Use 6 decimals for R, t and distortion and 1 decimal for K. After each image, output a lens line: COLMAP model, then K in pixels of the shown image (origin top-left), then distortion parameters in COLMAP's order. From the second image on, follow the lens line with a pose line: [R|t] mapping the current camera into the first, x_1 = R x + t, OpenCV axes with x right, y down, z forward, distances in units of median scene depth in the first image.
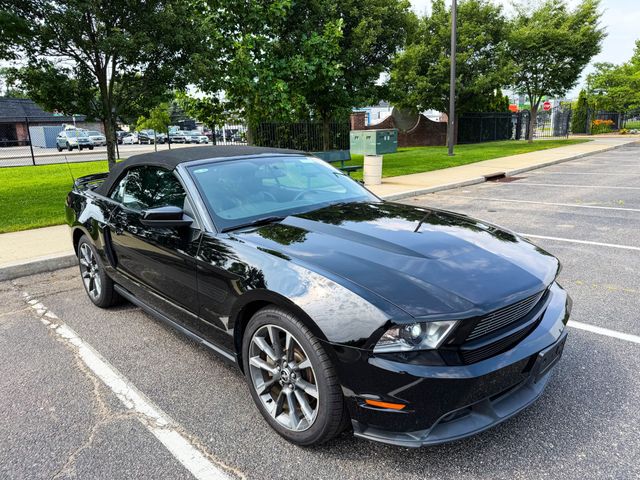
lens RADIAL K [[451.7, 0, 319.4], [0, 451.7, 240.2], [0, 0, 1]] dist [0.032828, -0.049281]
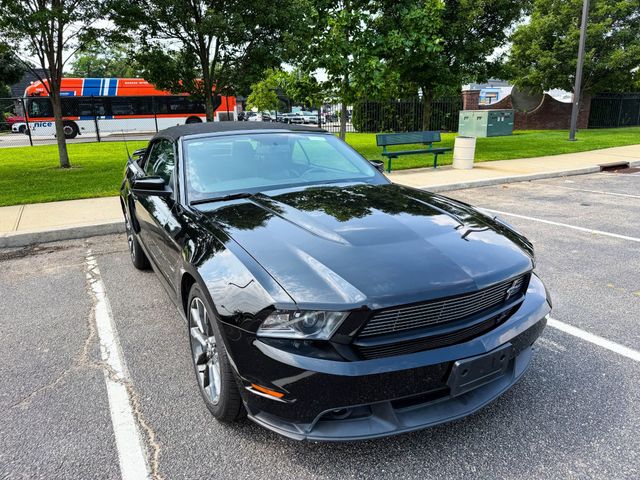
lens RADIAL K [[453.3, 0, 318.4], [0, 453.3, 241.5], [0, 0, 1]] dist [0.014700, -0.026895]
pose [[0.965422, 0.080763, -0.247865, 0.066567], [-0.070306, 0.996233, 0.050768, -0.001287], [0.251031, -0.031586, 0.967463, 0.015357]]
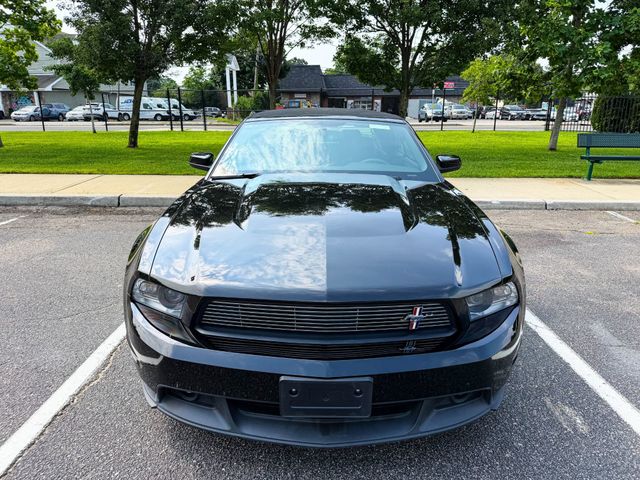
lens RADIAL K [[450.4, 0, 320.7], [0, 450.4, 241.9], [0, 0, 1]] dist [0.024252, -0.034435]
pose [[0.716674, 0.229792, -0.658463, 0.151684], [-0.193710, 0.972596, 0.128585, -0.012520], [0.669967, 0.035397, 0.741547, 0.074494]]
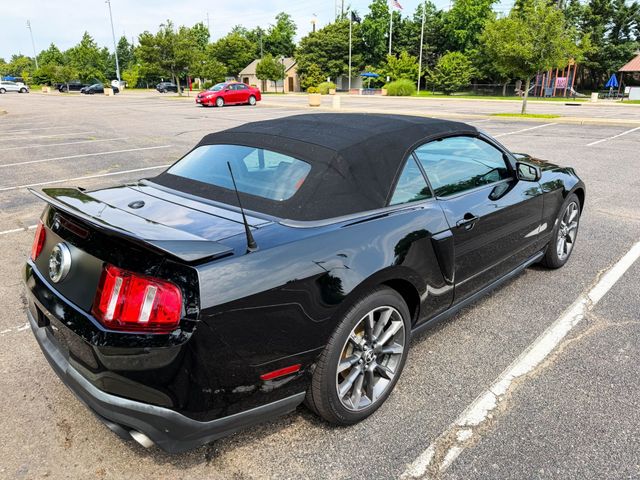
lens RADIAL K [[453.7, 0, 328.4], [0, 453.7, 242.8], [0, 0, 1]] dist [0.008538, -0.021387]
pose [[-0.028611, -0.290821, 0.956350, -0.307289], [0.238507, 0.927121, 0.289068, -0.069990], [-0.970719, 0.236367, 0.042837, 0.315598]]
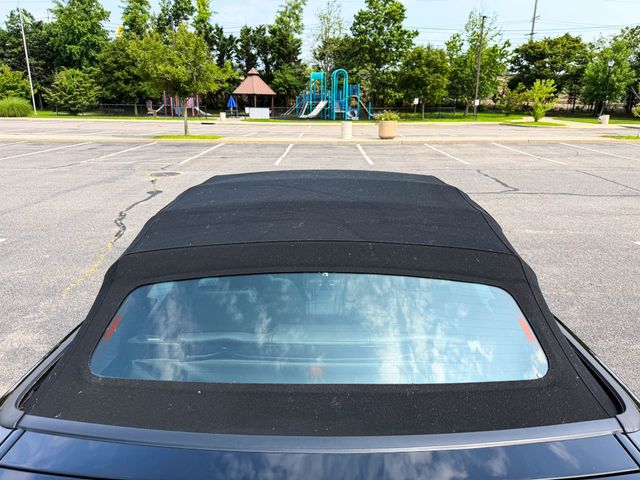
lens RADIAL K [[450.3, 0, 323.6], [0, 450.3, 245.2], [0, 0, 1]] dist [0.011709, -0.024043]
pose [[-0.709204, -0.177092, 0.682399, -0.175594], [0.185598, 0.886895, 0.423049, -0.105382], [-0.680135, 0.426680, -0.596121, 0.398374]]
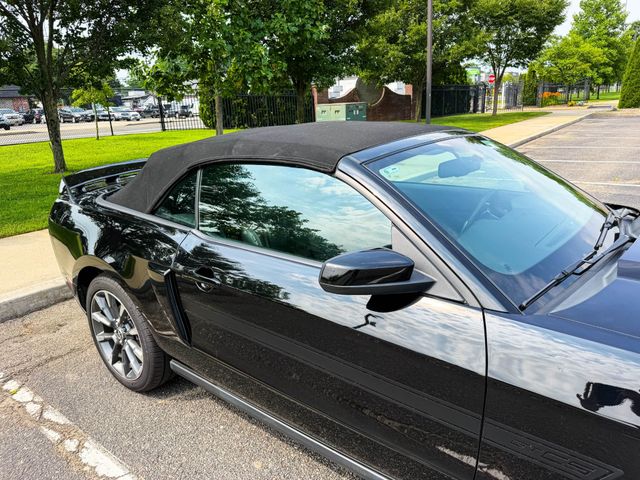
lens RADIAL K [[453.0, 0, 322.4], [0, 453.0, 240.3], [0, 0, 1]] dist [0.017829, -0.033871]
pose [[0.989077, -0.049513, 0.138834, -0.098590], [0.042379, 0.997647, 0.053885, -0.024772], [-0.141175, -0.047413, 0.988849, 0.117677]]
